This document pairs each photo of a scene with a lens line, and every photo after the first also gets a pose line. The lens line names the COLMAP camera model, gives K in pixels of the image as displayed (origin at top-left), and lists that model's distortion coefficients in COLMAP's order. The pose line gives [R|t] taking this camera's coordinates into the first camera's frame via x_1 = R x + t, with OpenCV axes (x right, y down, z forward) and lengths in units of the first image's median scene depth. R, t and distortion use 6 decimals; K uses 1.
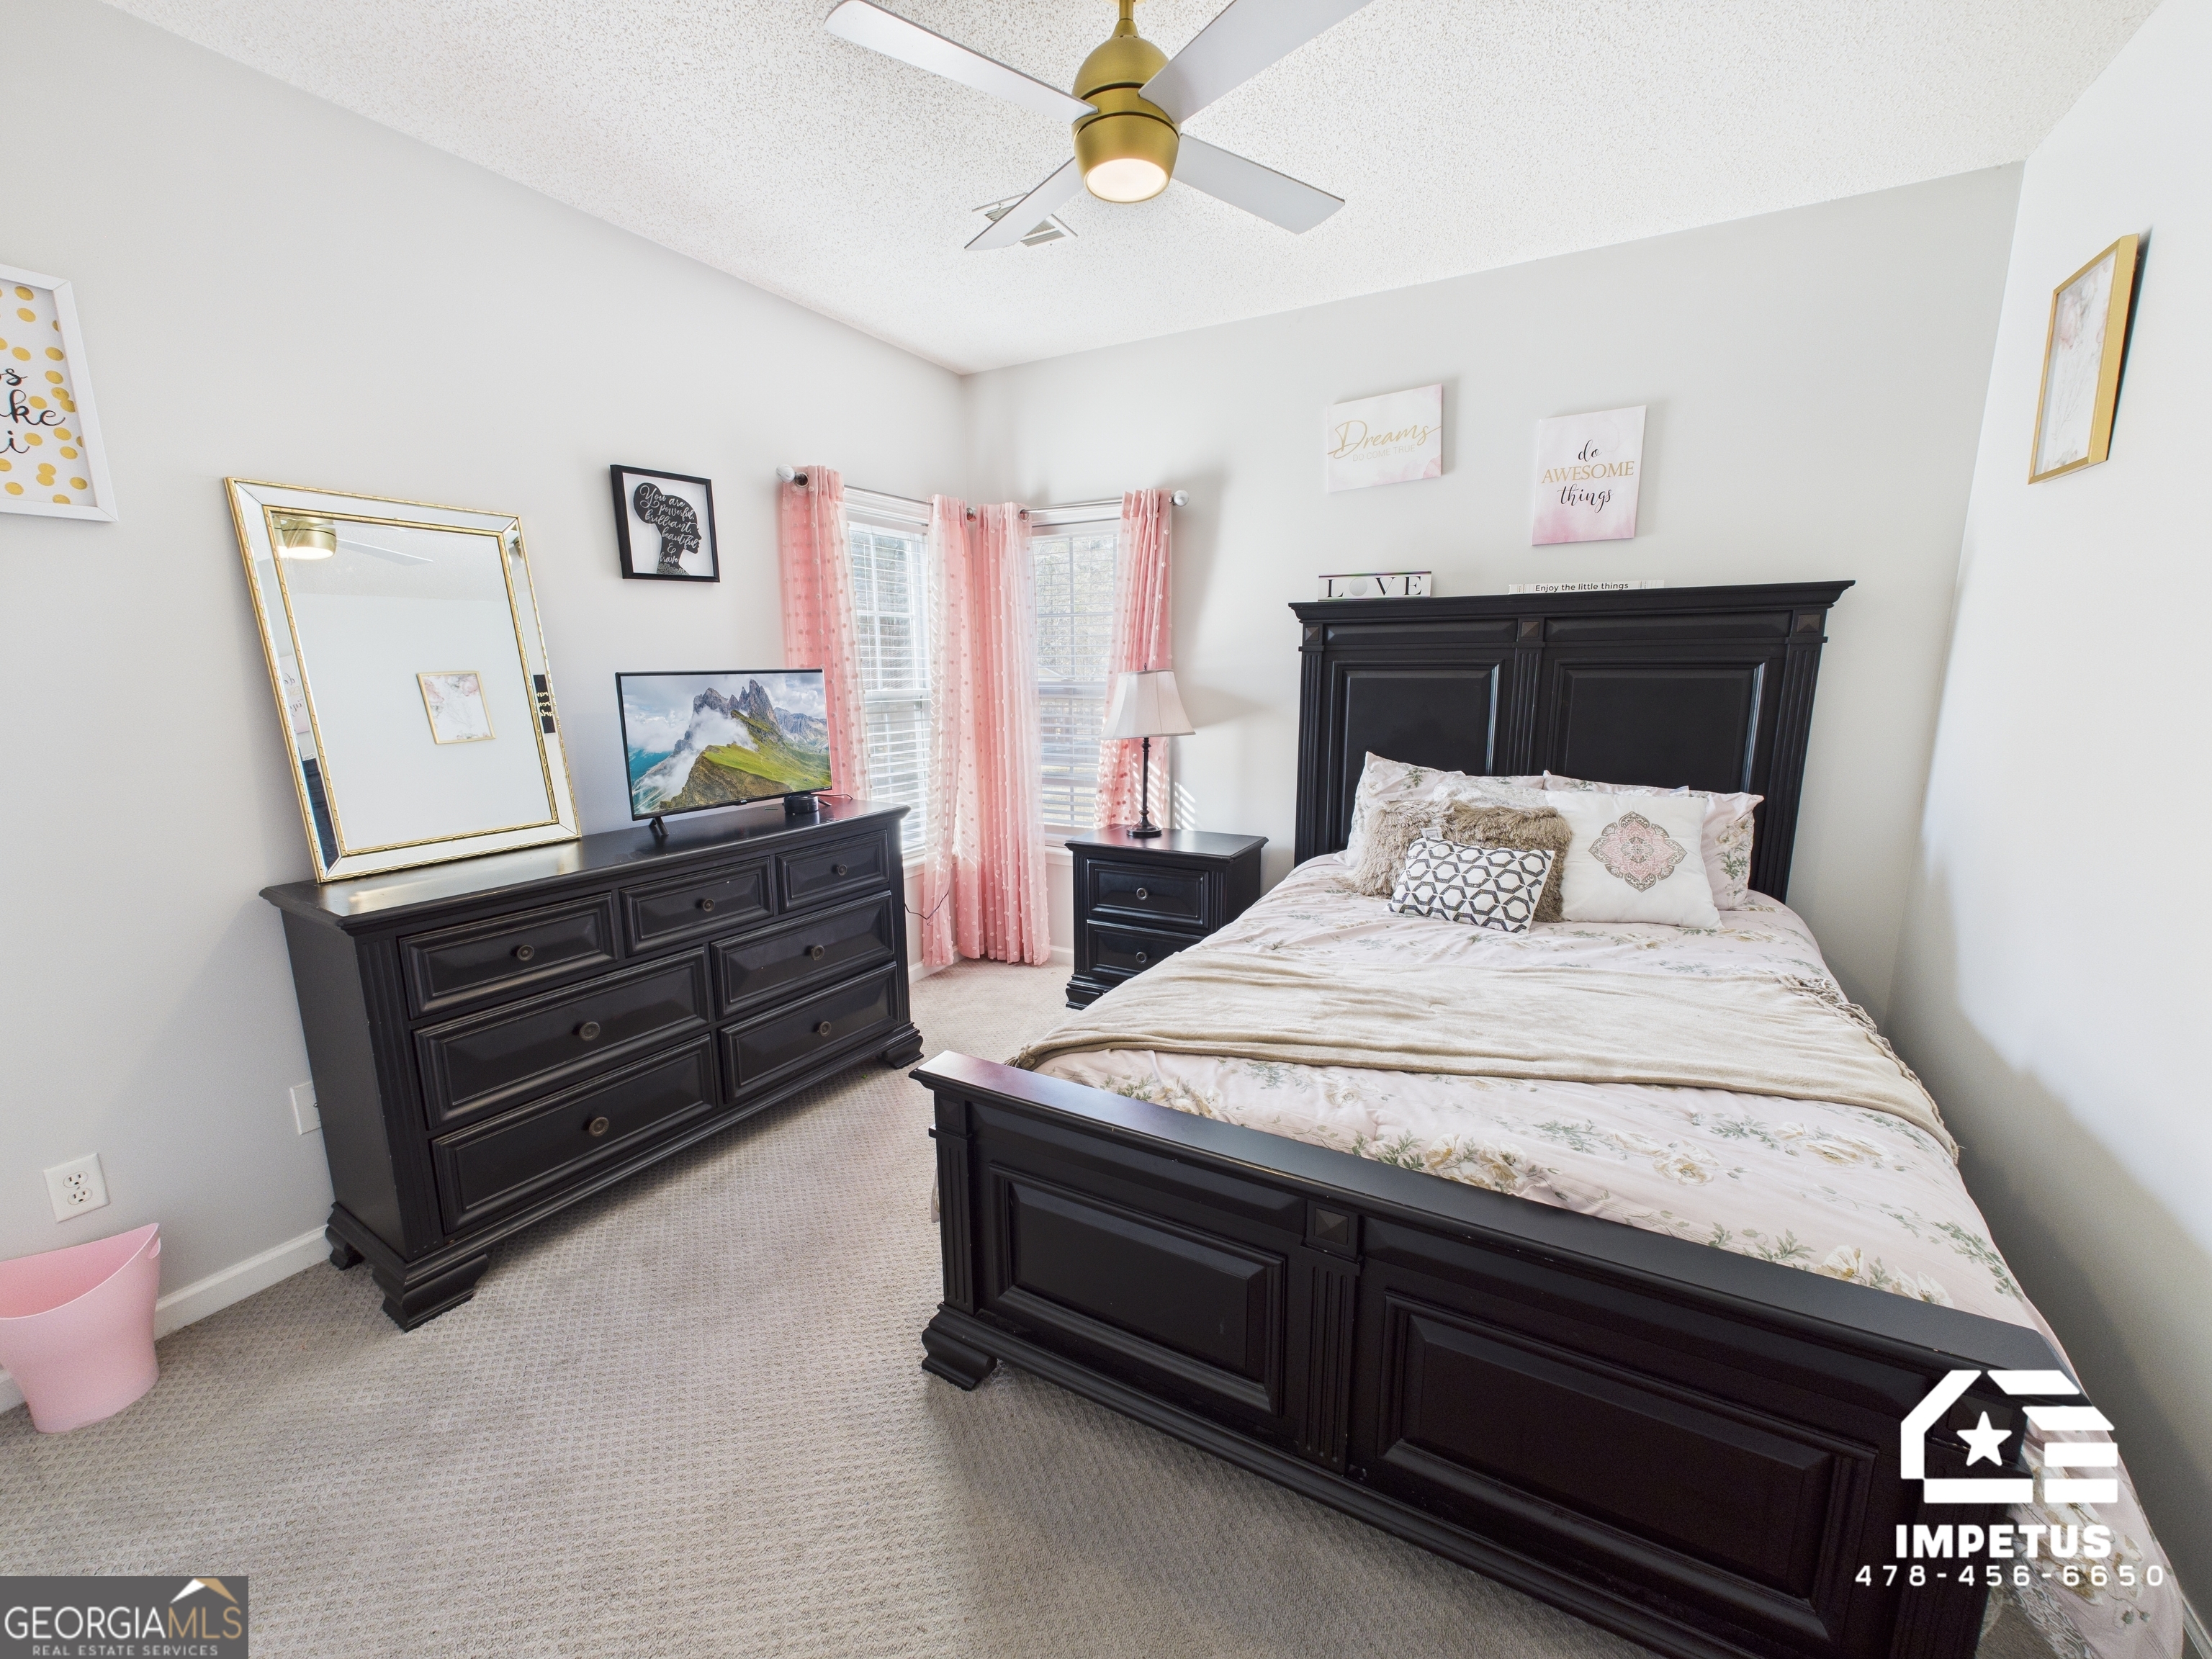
lens RADIAL K [[886.8, 0, 1108.4], [0, 886.8, 831.8], [0, 0, 1]] dist [0.003143, -0.000389]
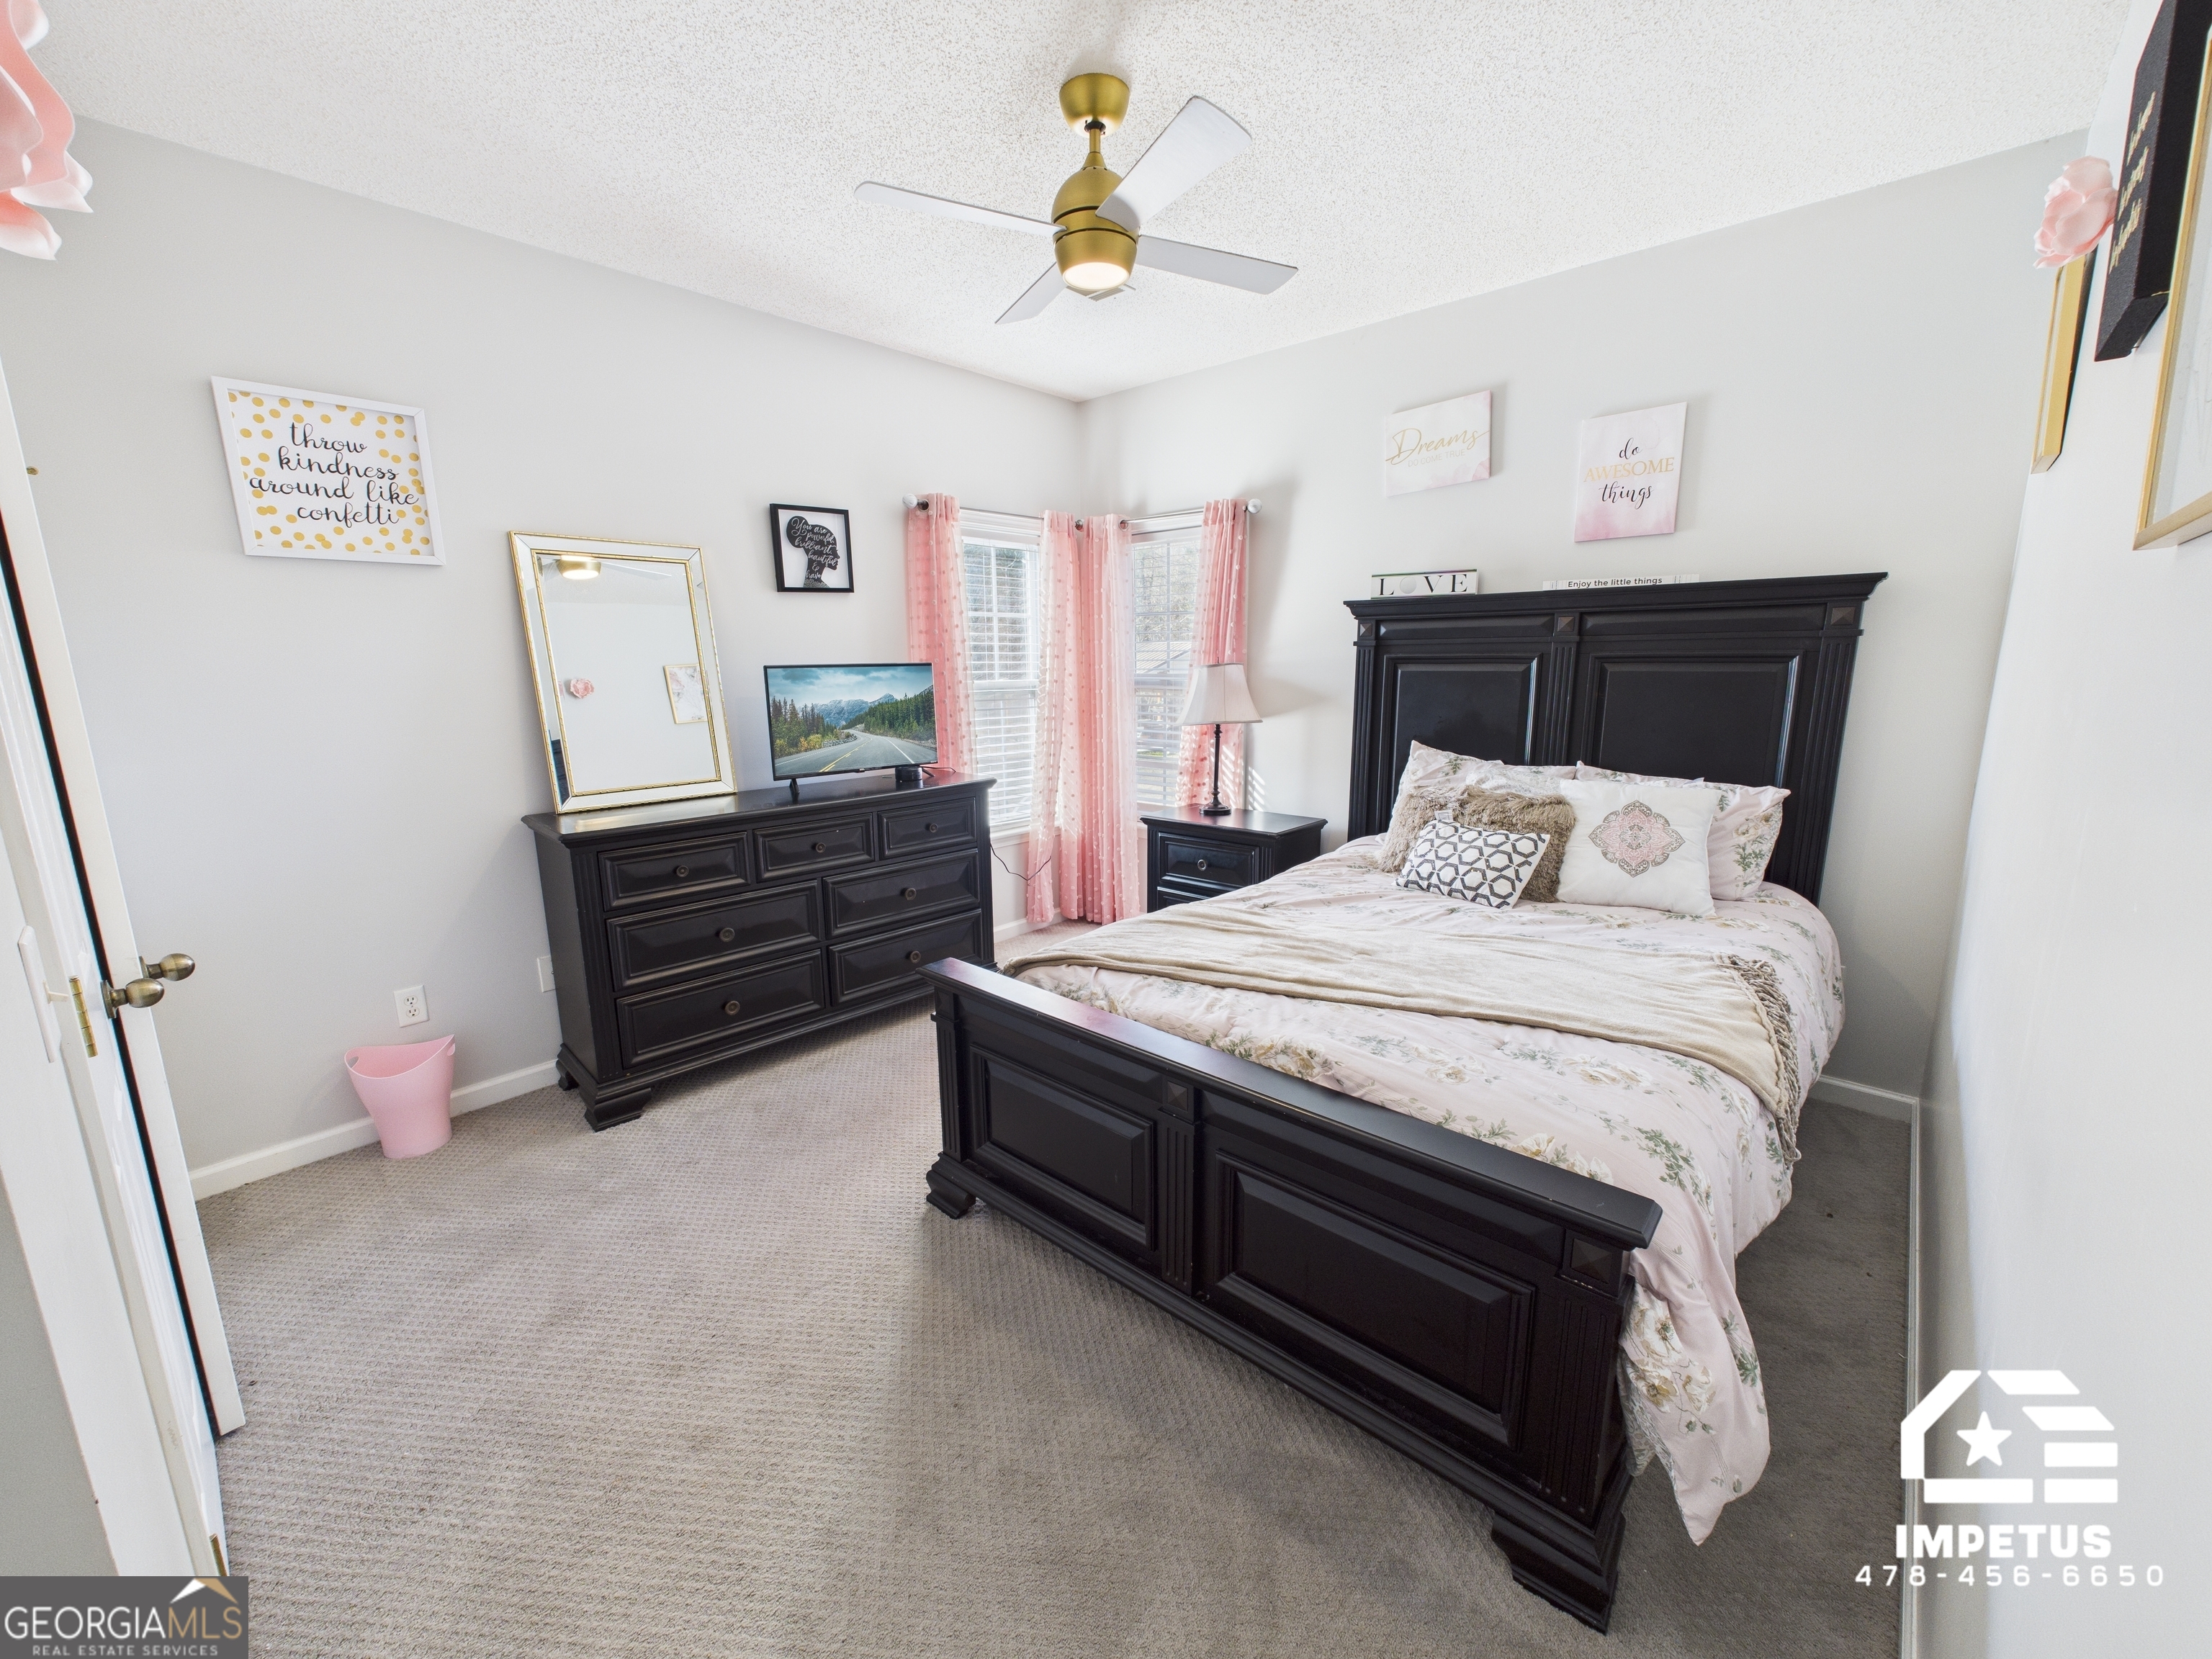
lens RADIAL K [[886.8, 0, 1106.3], [0, 886.8, 831.4], [0, 0, 1]] dist [0.003143, -0.000389]
pose [[0.974261, 0.041940, -0.221486, 0.228643], [-0.040244, 0.999116, 0.012167, 0.026608], [0.221801, -0.002941, 0.975088, -0.152531]]
